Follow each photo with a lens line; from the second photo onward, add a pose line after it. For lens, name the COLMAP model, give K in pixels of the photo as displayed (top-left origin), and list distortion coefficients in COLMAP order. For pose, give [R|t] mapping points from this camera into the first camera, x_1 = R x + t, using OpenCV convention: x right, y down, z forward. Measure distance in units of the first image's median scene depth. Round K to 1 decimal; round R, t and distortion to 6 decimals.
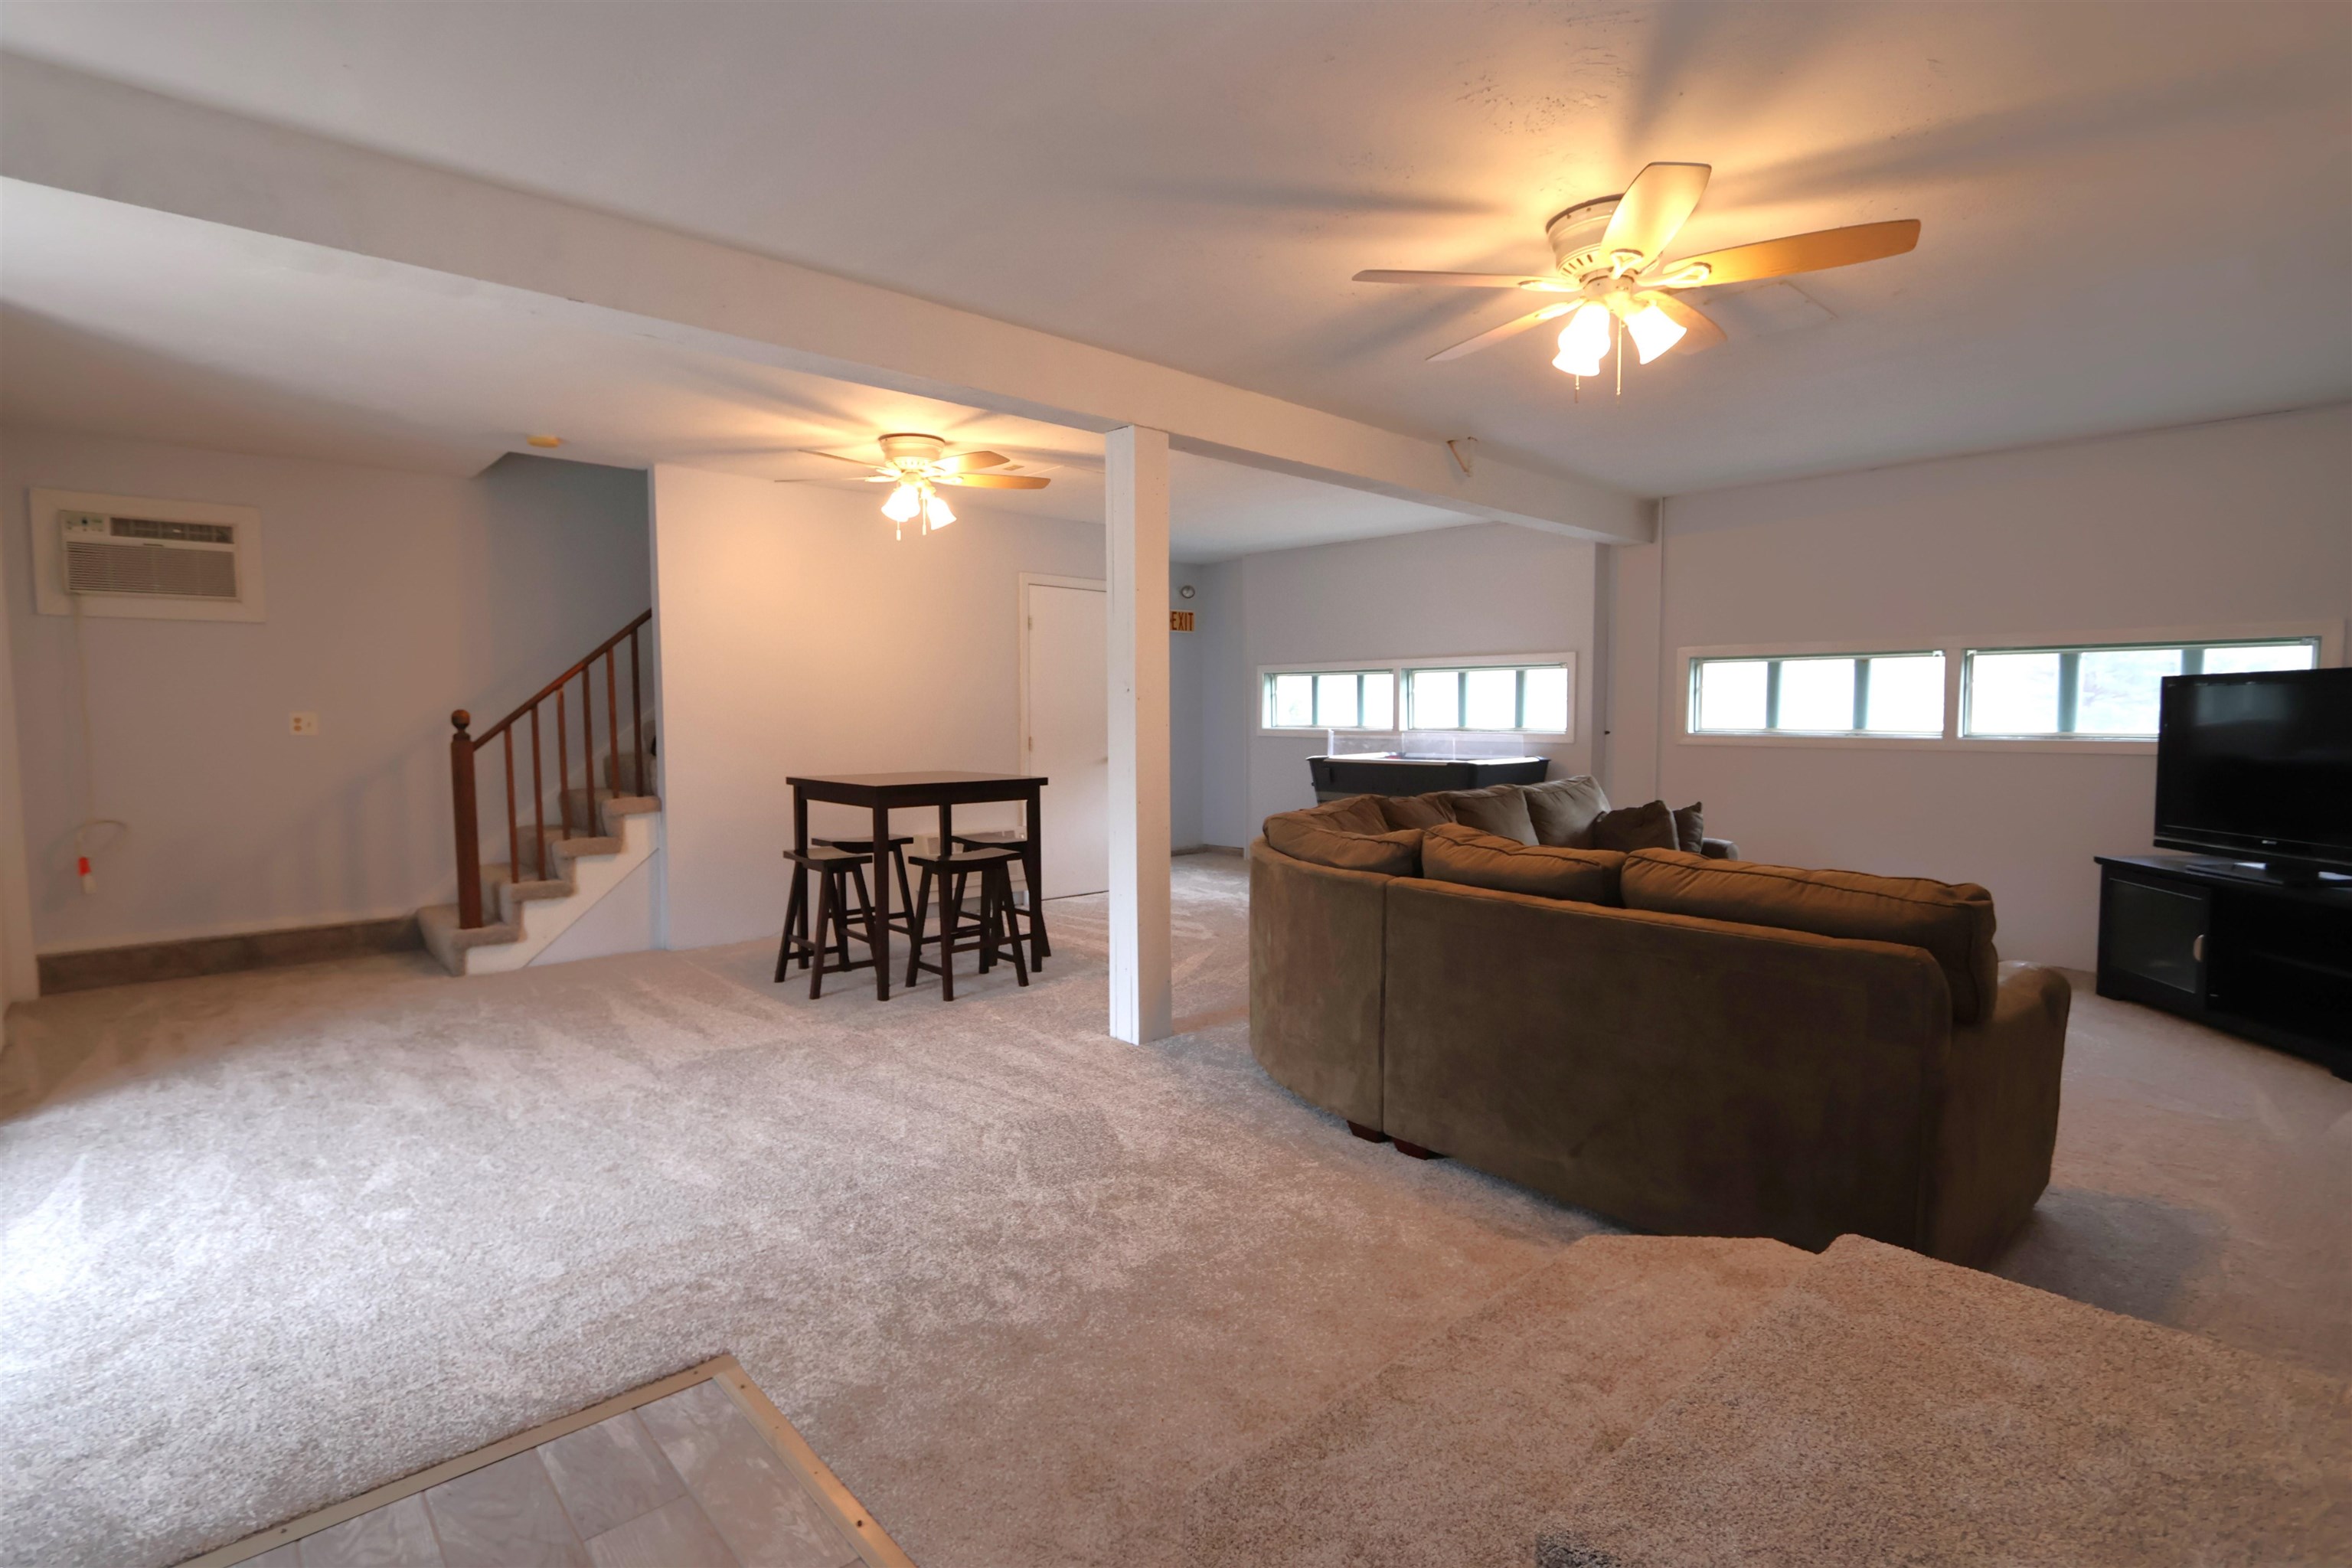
lens RADIAL K [[1107.8, 0, 1161.0], [0, 1107.8, 781.2], [0, 0, 1]] dist [-0.025275, 0.006717]
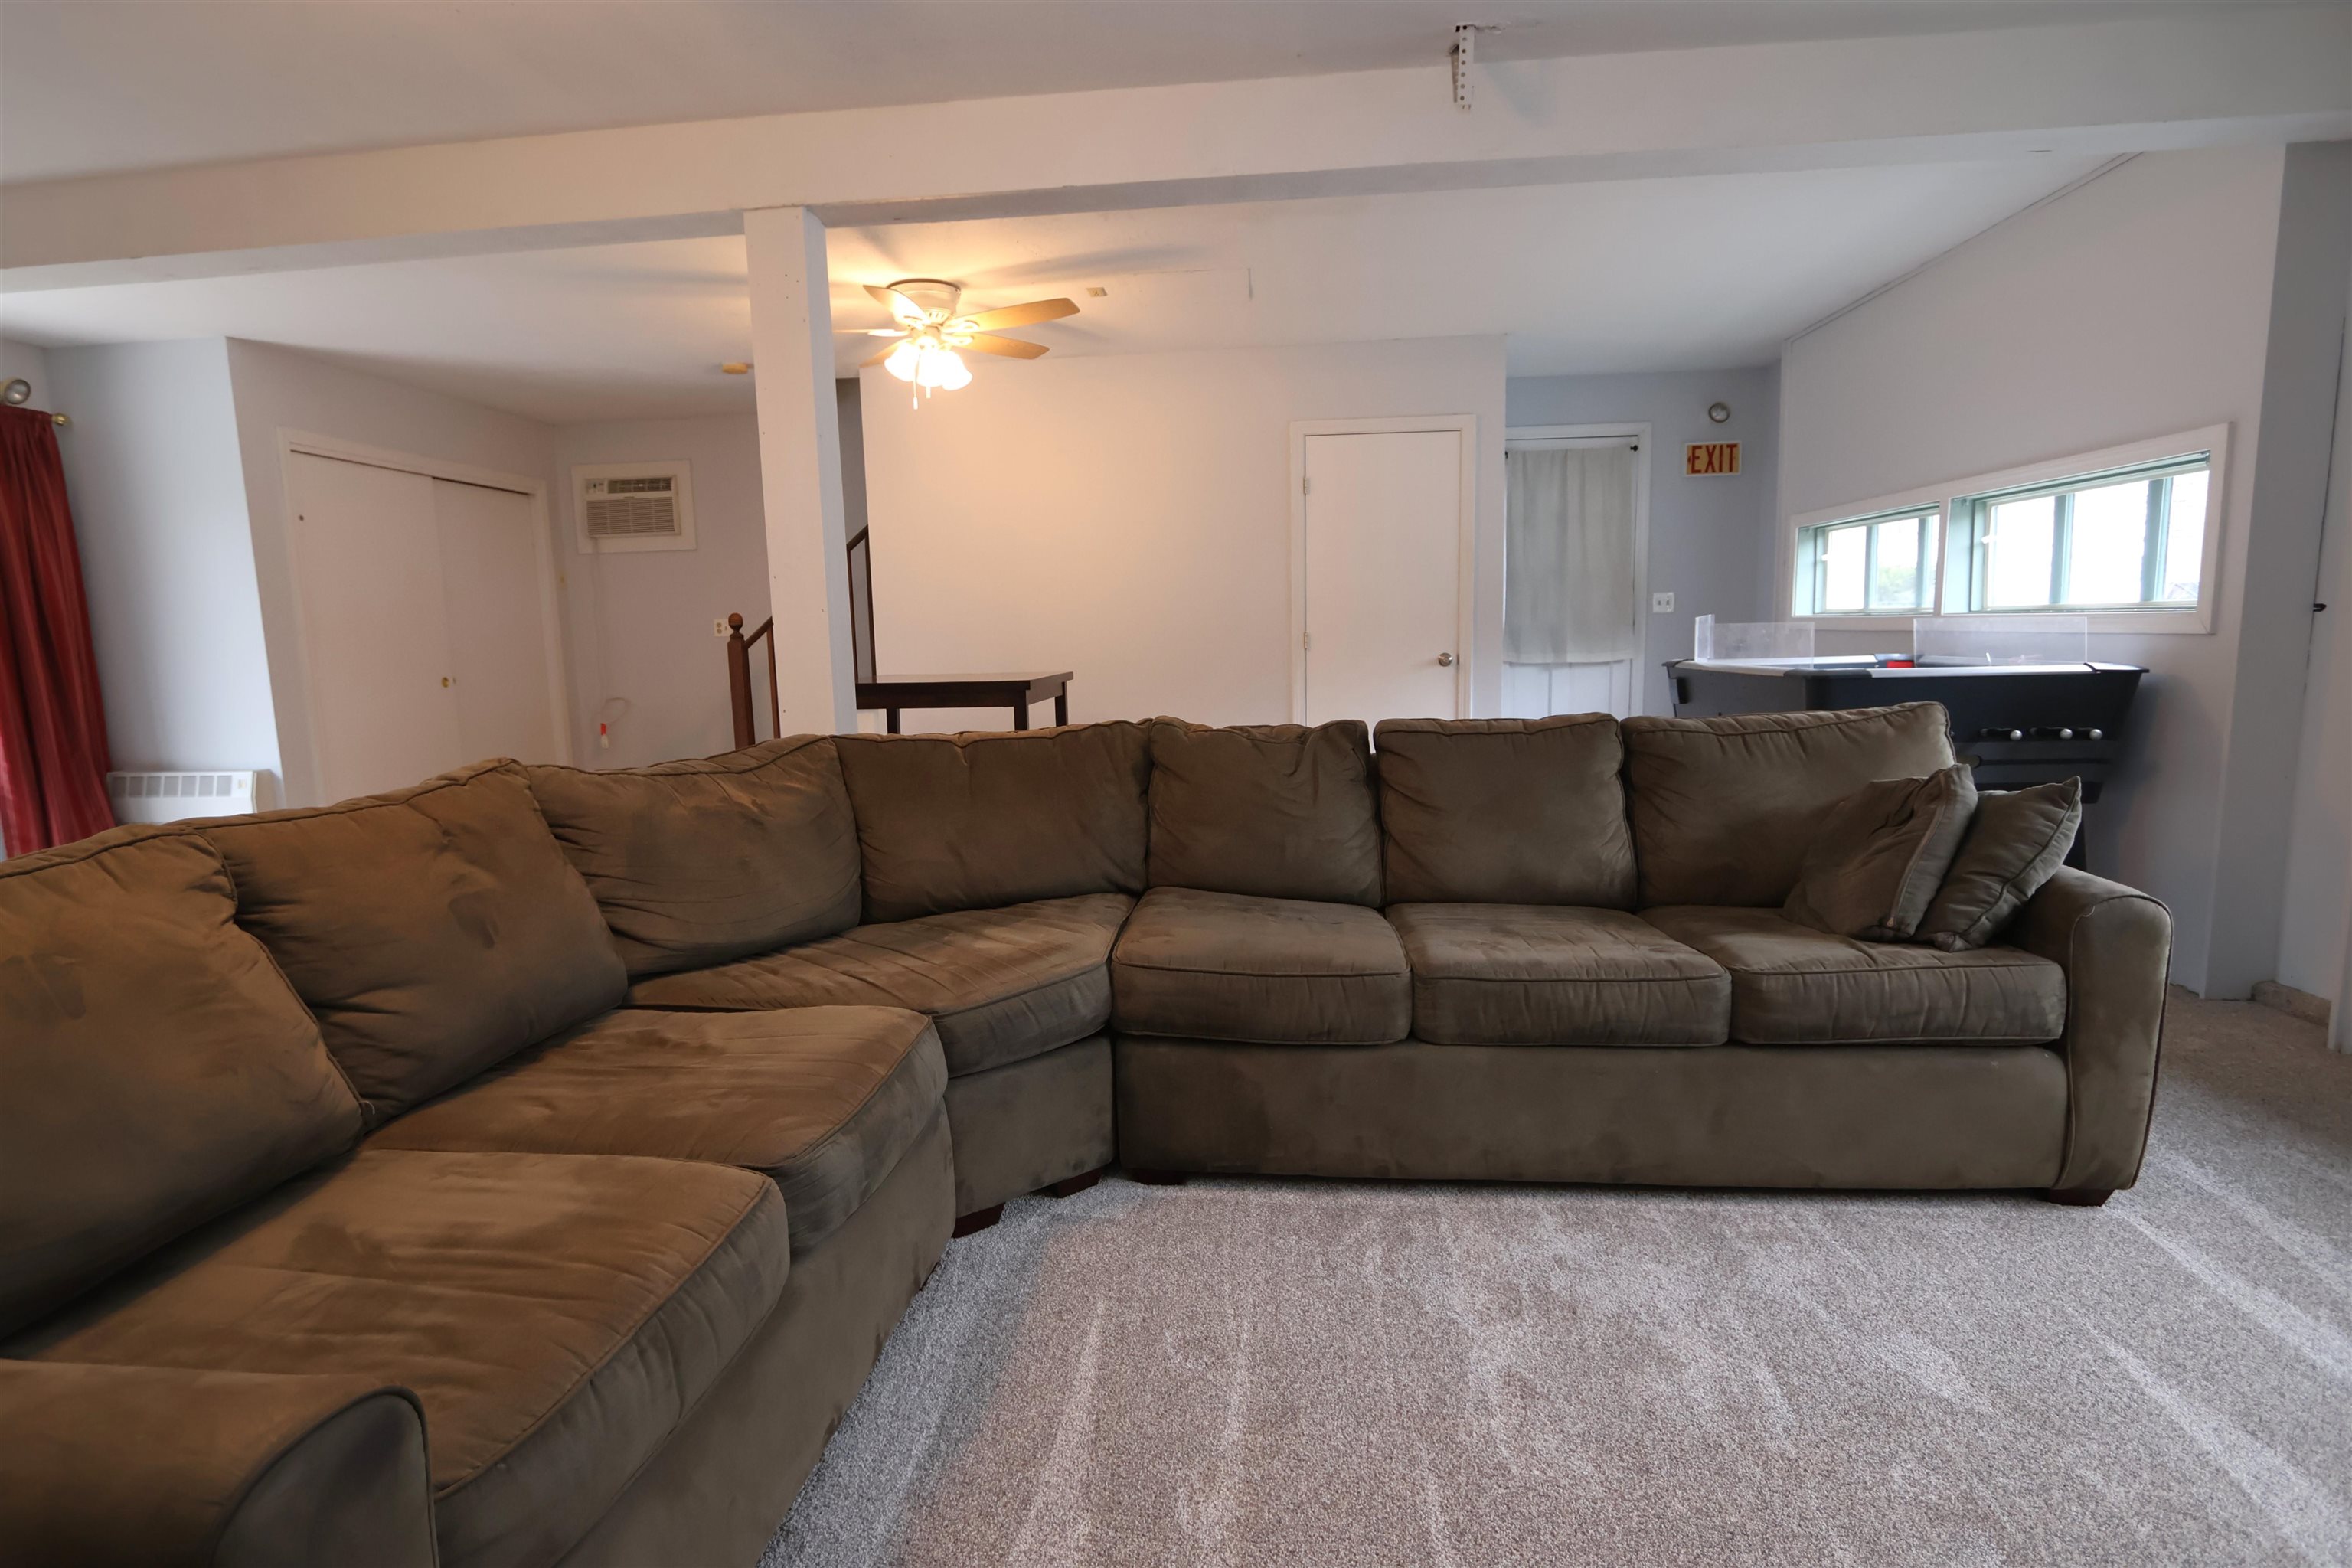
lens RADIAL K [[1145.9, 0, 1176.0], [0, 1145.9, 784.0], [0, 0, 1]] dist [-0.016743, 0.000691]
pose [[0.666831, 0.085457, -0.740293, 0.766293], [-0.023691, 0.995332, 0.093559, -0.011021], [0.744833, -0.044850, 0.665742, 0.664206]]
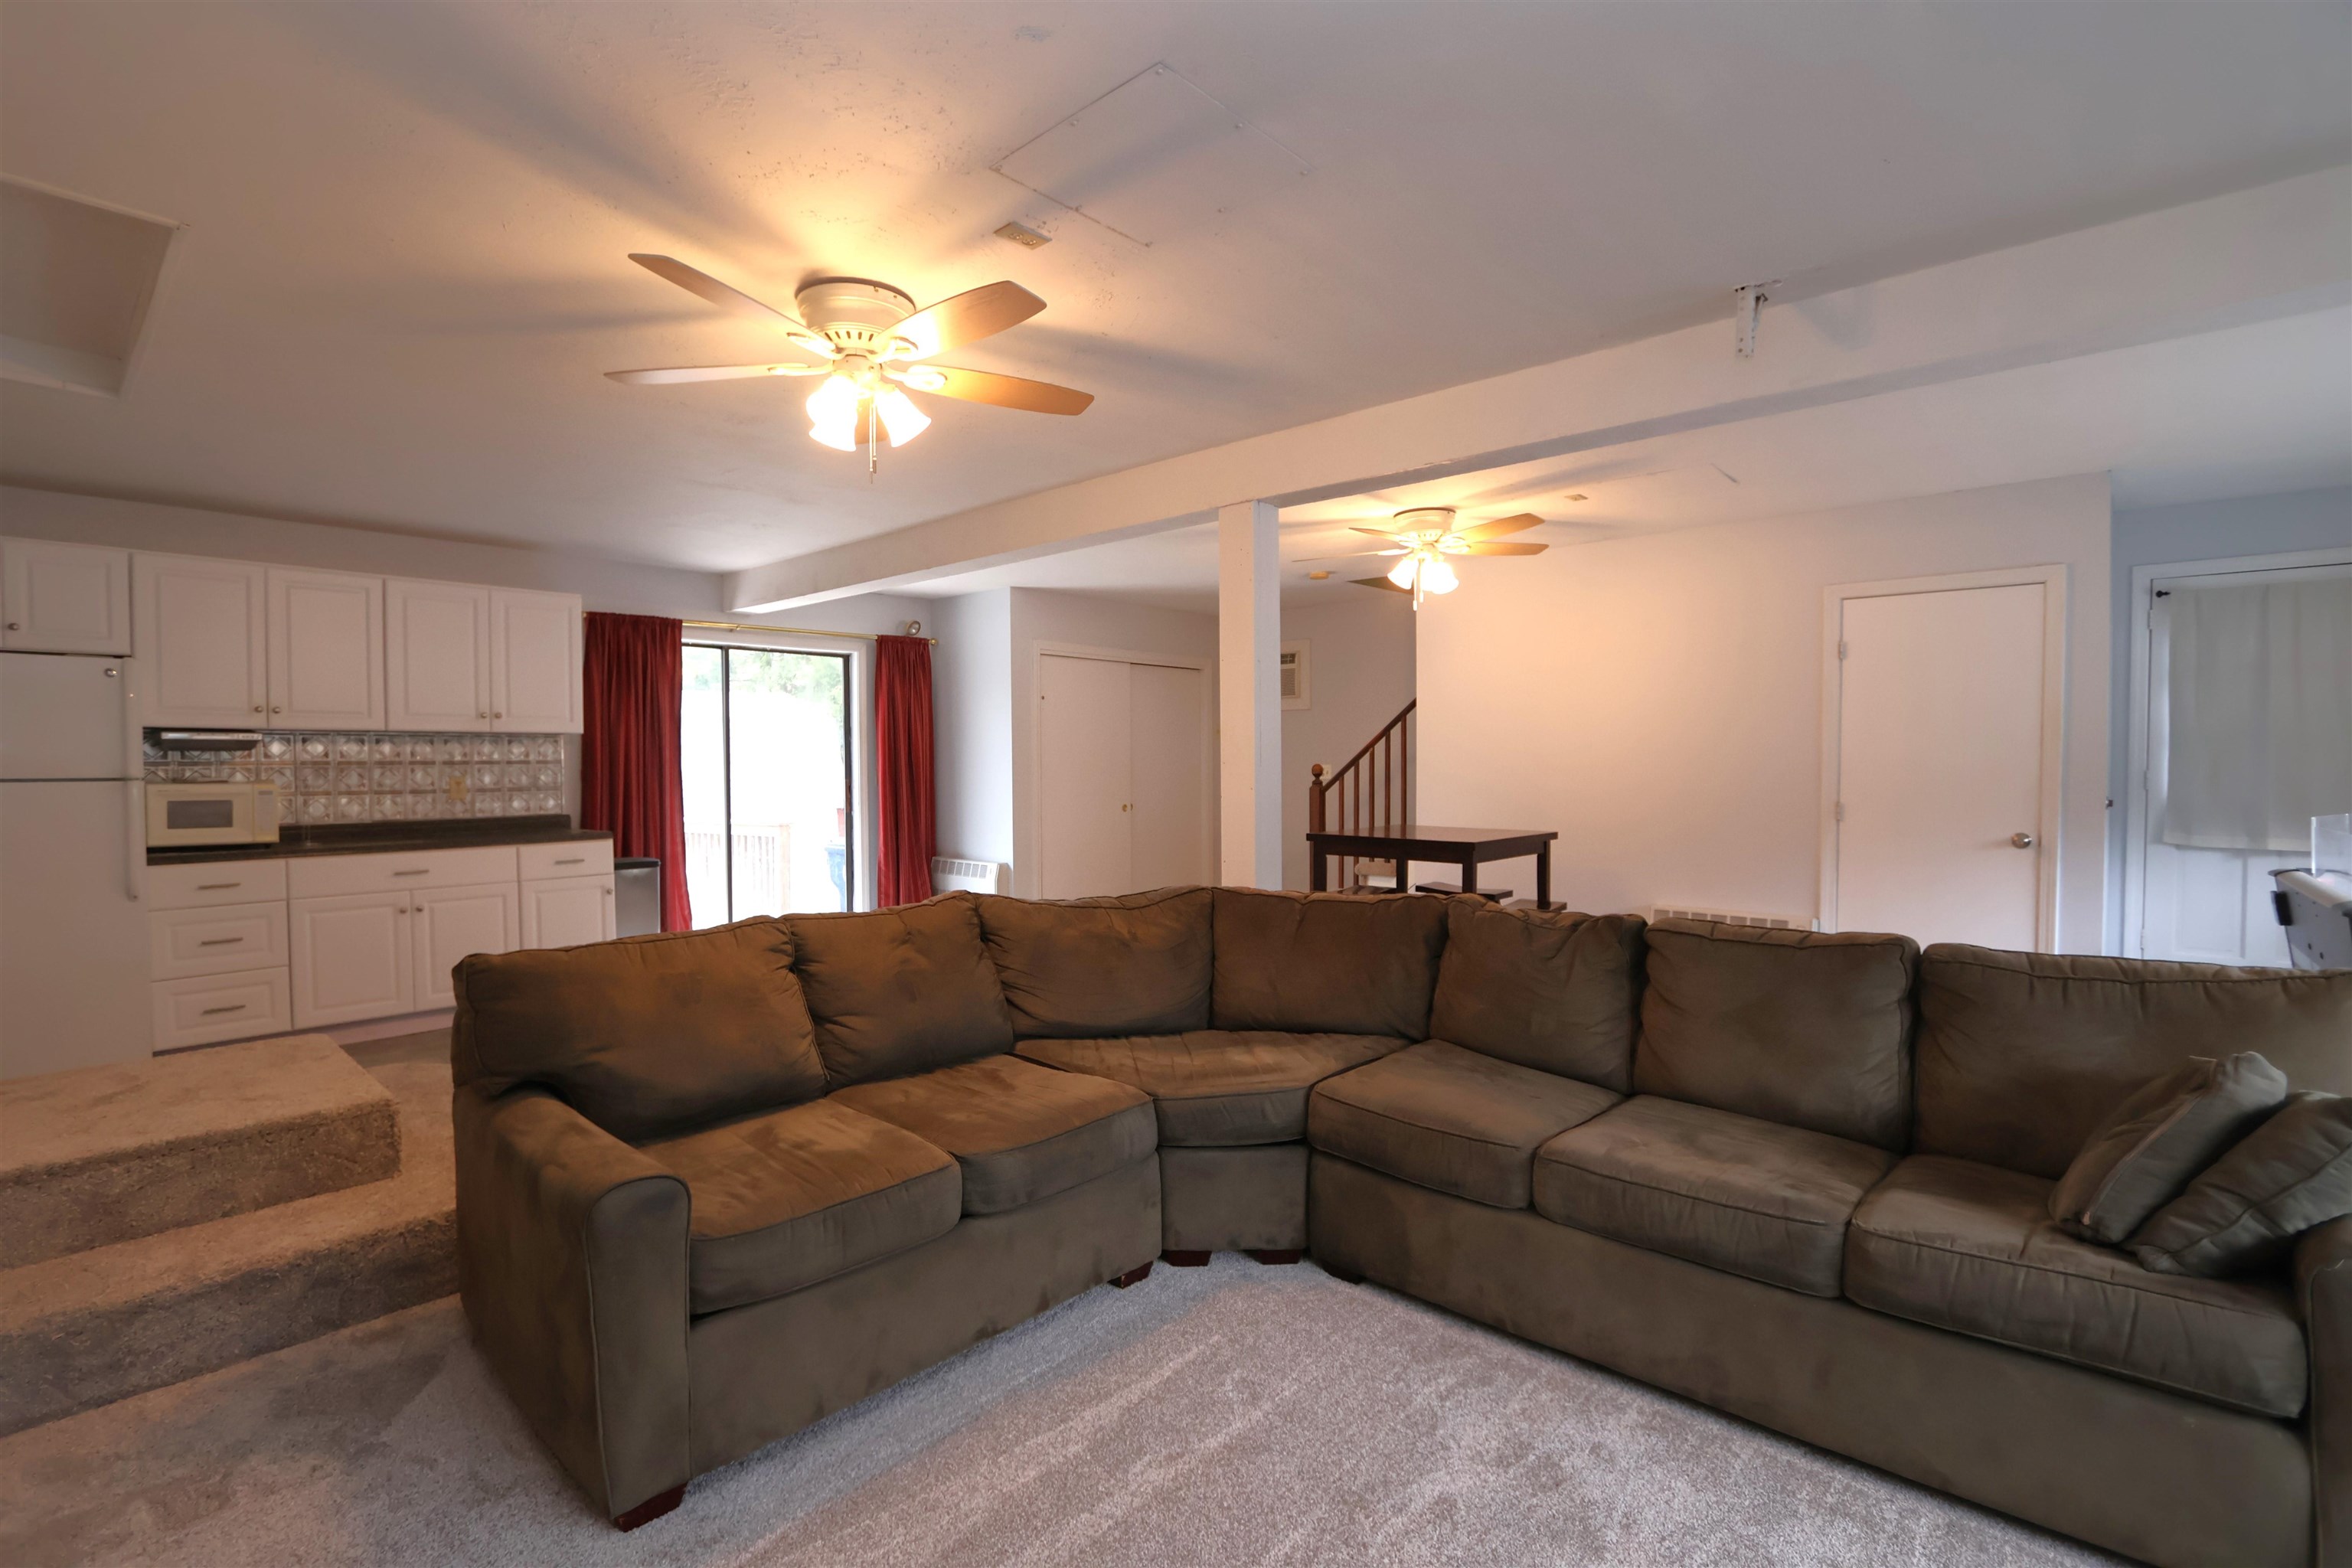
lens RADIAL K [[1085.3, 0, 1163.8], [0, 1085.3, 783.3], [0, 0, 1]] dist [-0.017663, 0.001363]
pose [[0.091502, 0.023835, -0.995520, 0.998097], [-0.059954, 0.998032, 0.018385, -0.068675], [0.993998, 0.058003, 0.092751, 0.837487]]
